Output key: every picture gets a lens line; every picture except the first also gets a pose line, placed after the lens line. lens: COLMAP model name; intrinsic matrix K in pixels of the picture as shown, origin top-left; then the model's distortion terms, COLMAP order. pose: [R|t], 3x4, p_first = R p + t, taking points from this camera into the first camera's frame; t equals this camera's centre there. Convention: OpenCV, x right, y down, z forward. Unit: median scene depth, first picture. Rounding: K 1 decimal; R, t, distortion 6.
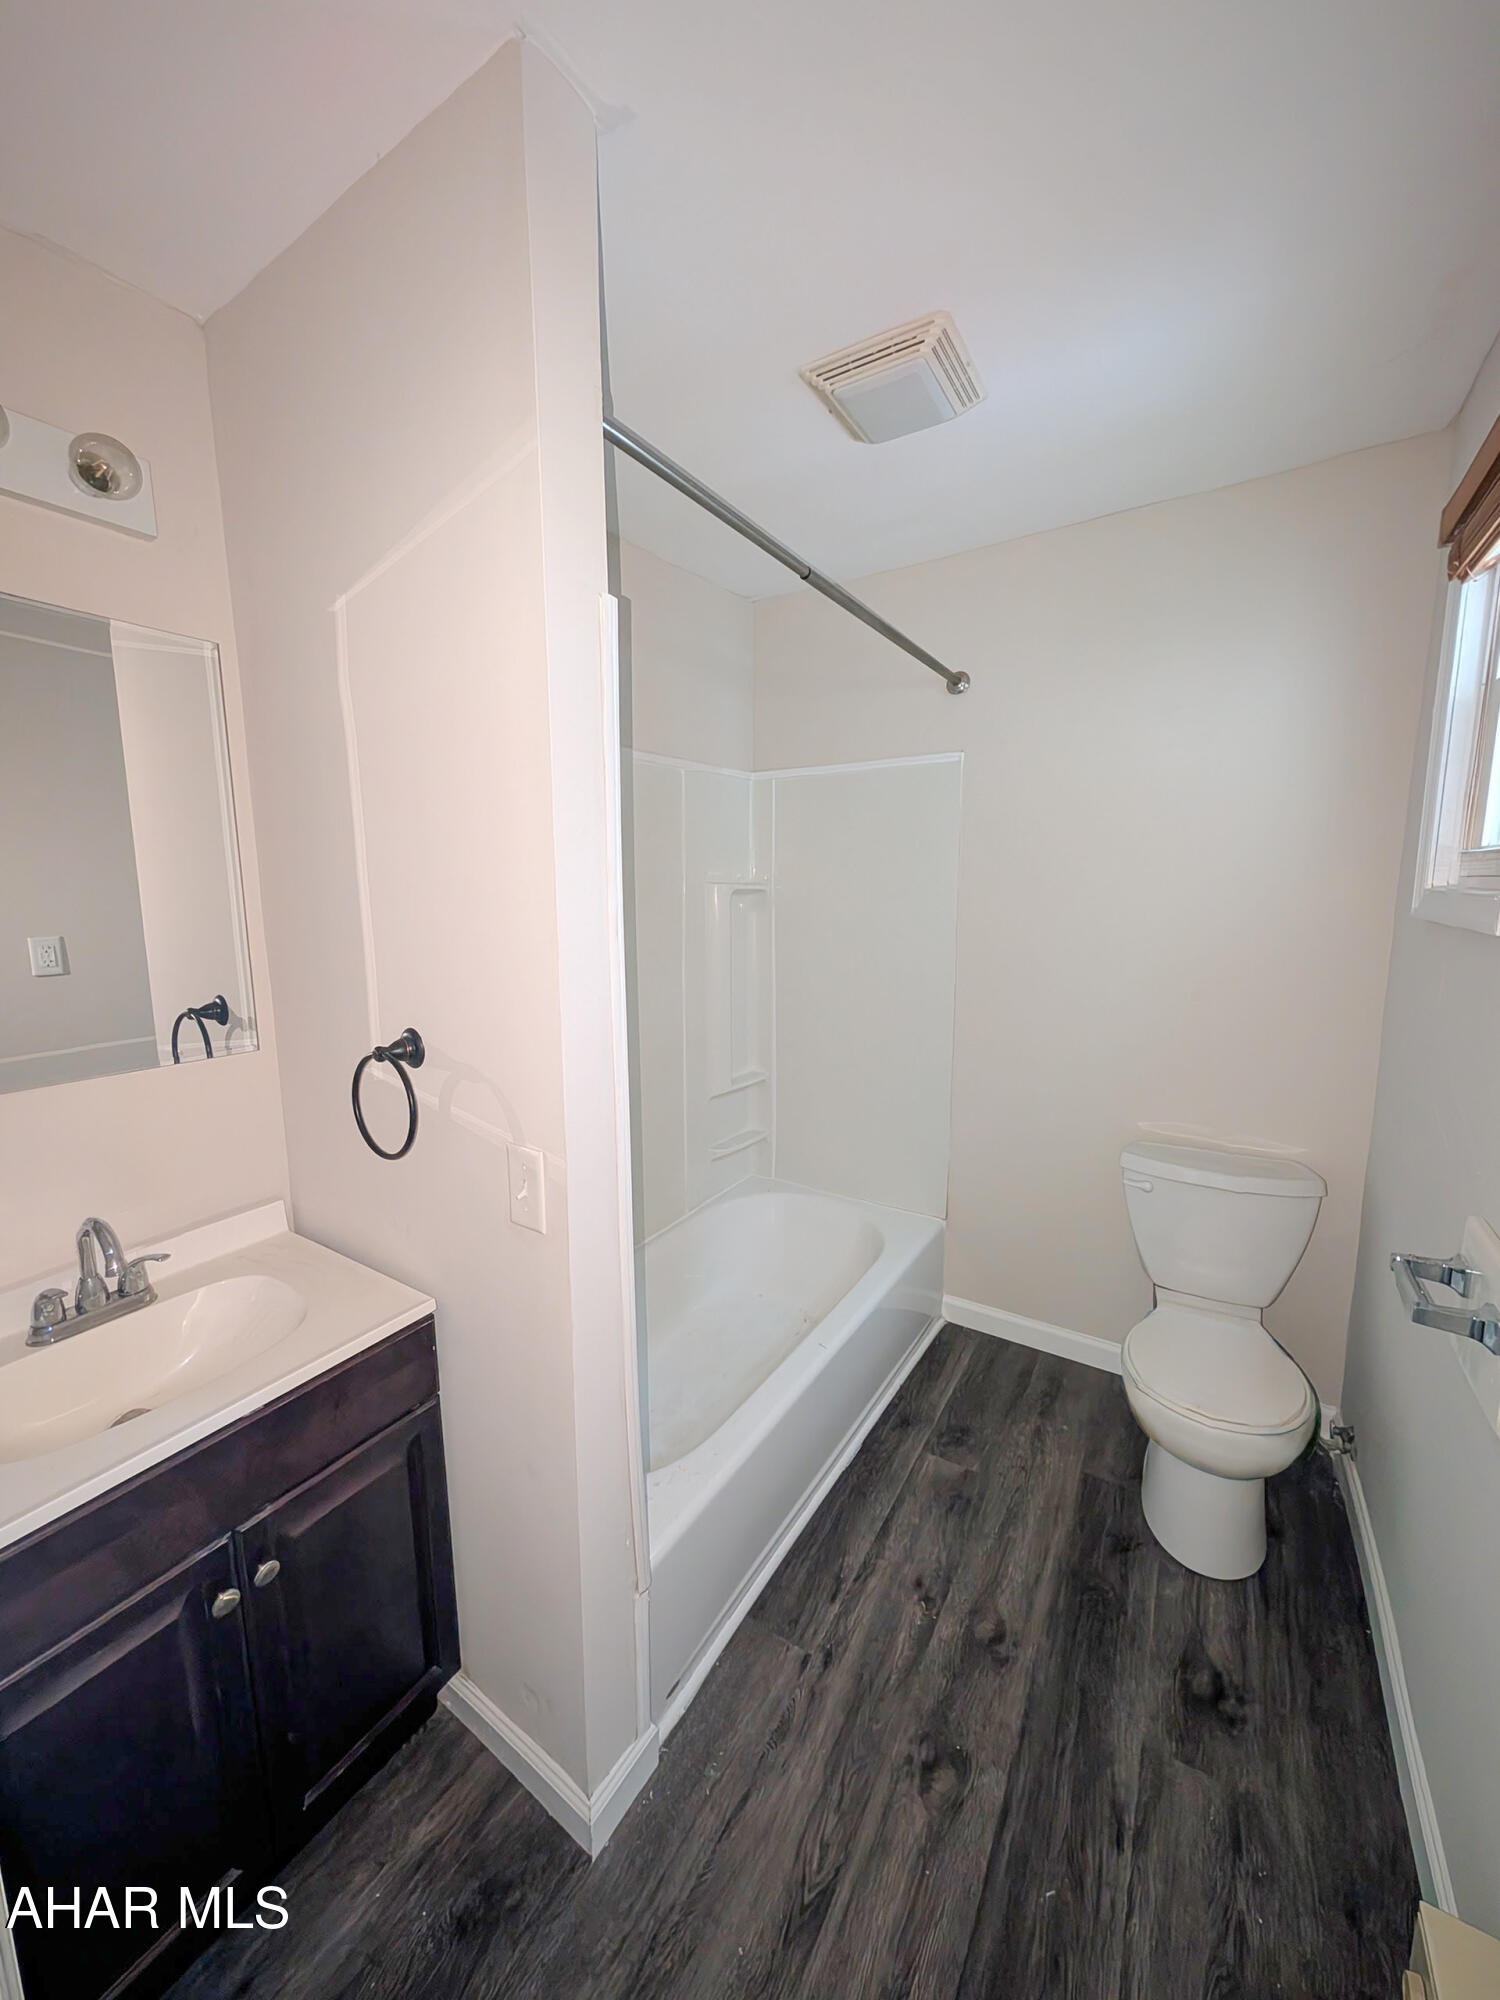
lens RADIAL K [[744.0, 0, 750.0], [0, 744.0, 1000.0], [0, 0, 1]] dist [0.001662, 0.000199]
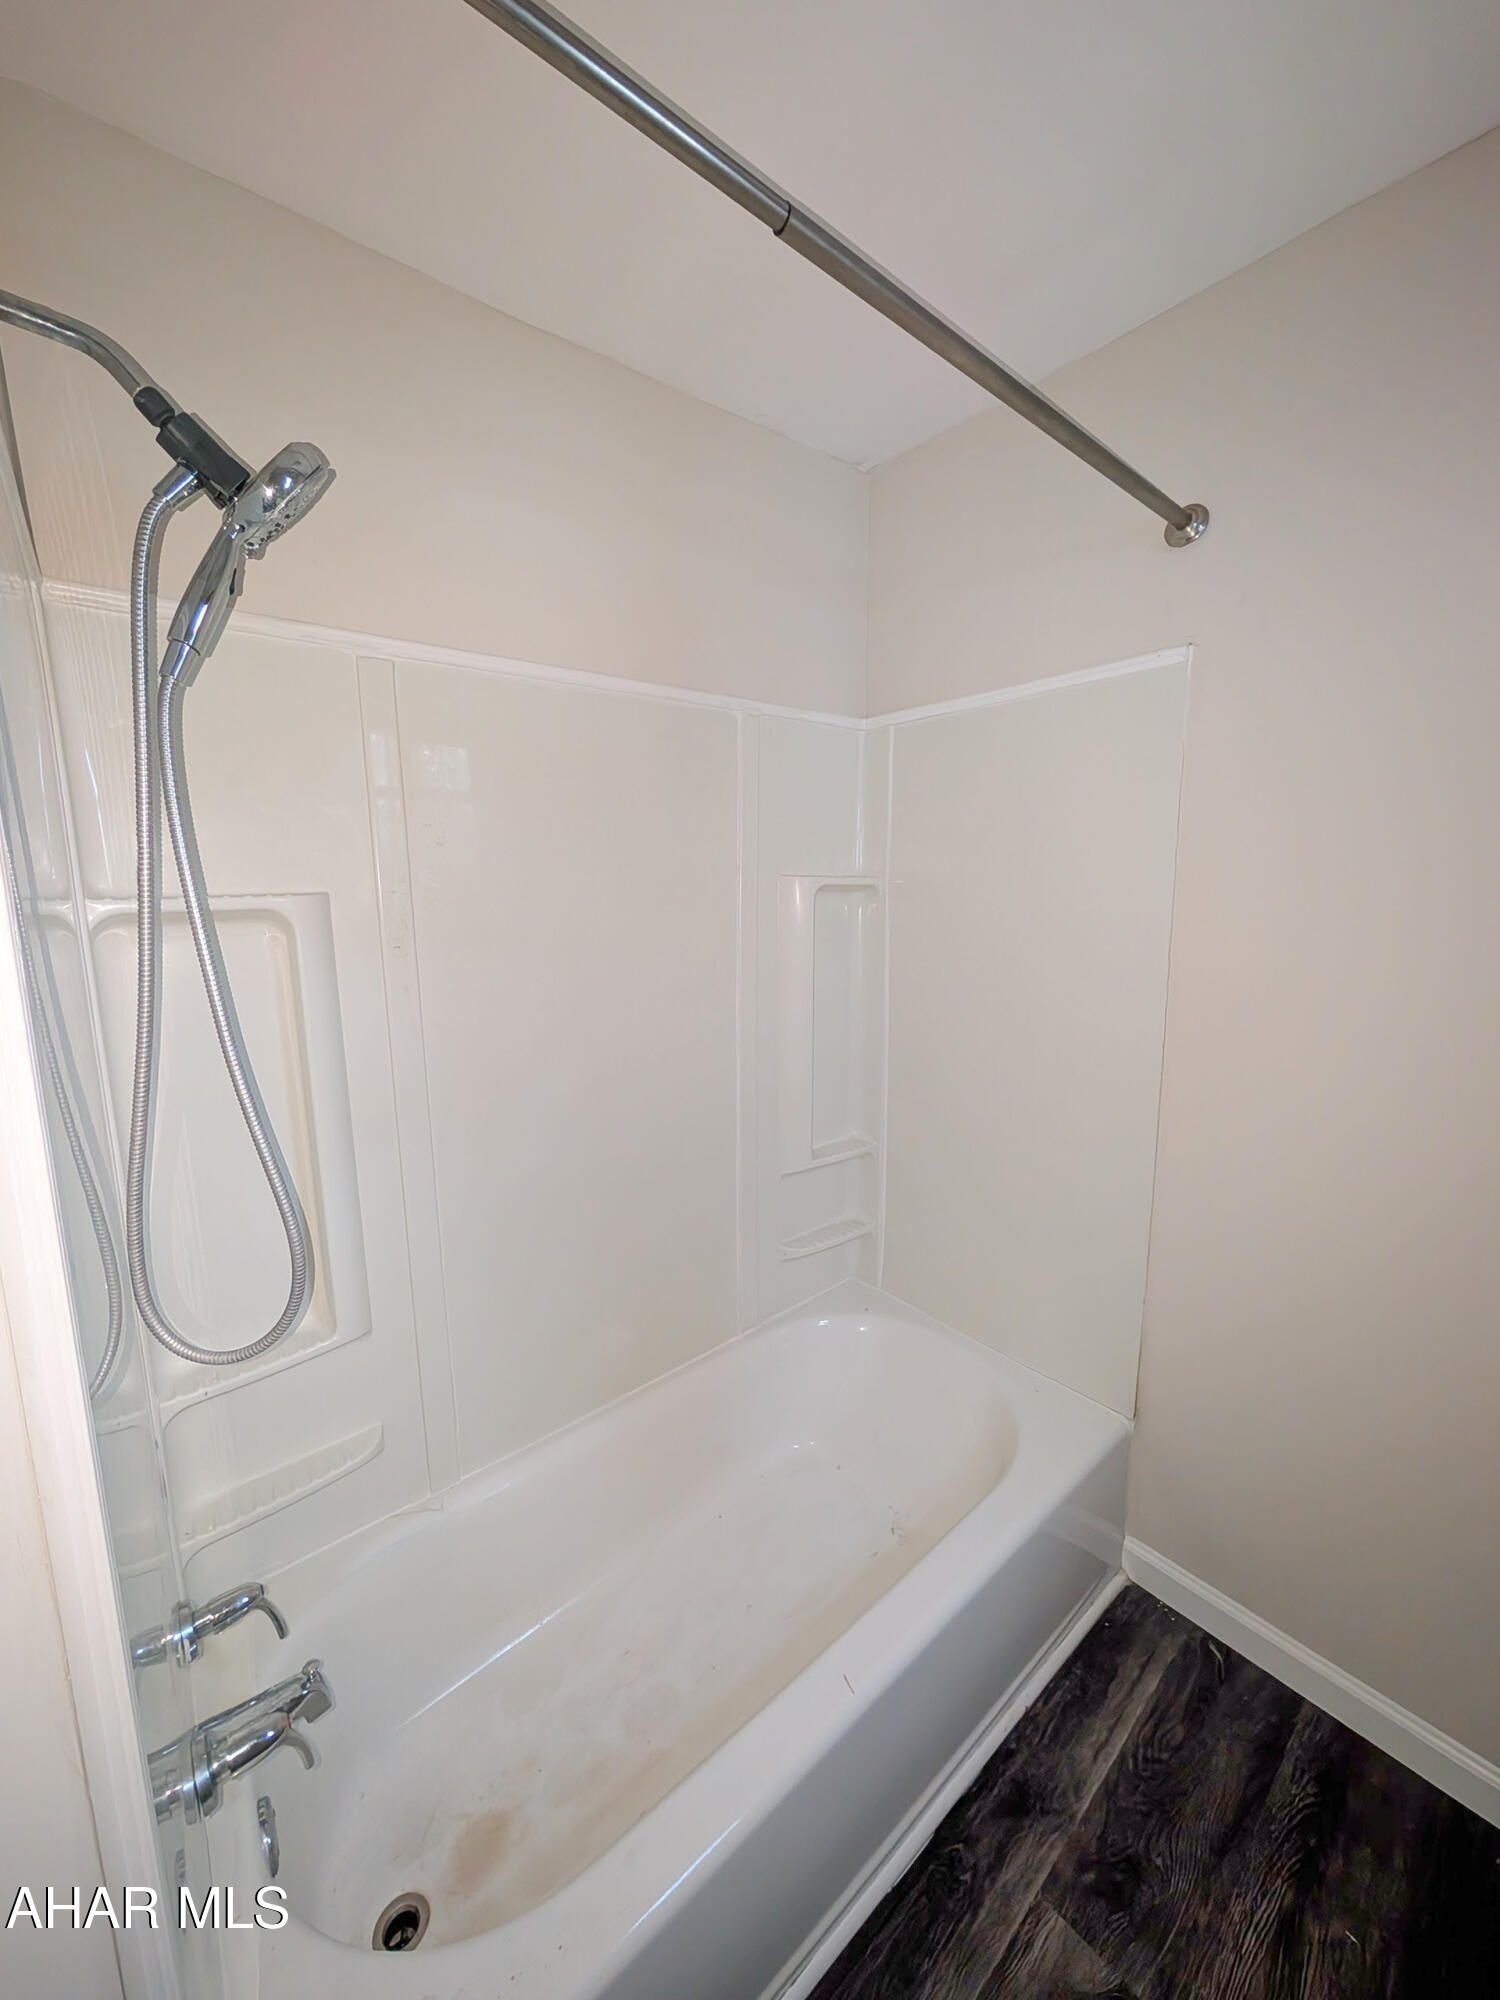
lens RADIAL K [[744.0, 0, 750.0], [0, 744.0, 1000.0], [0, 0, 1]] dist [0.001662, 0.000199]
pose [[0.955185, 0.039140, -0.293410, 0.129824], [-0.039572, 0.999207, 0.004464, -0.042018], [0.293352, 0.007347, 0.955976, 0.322275]]
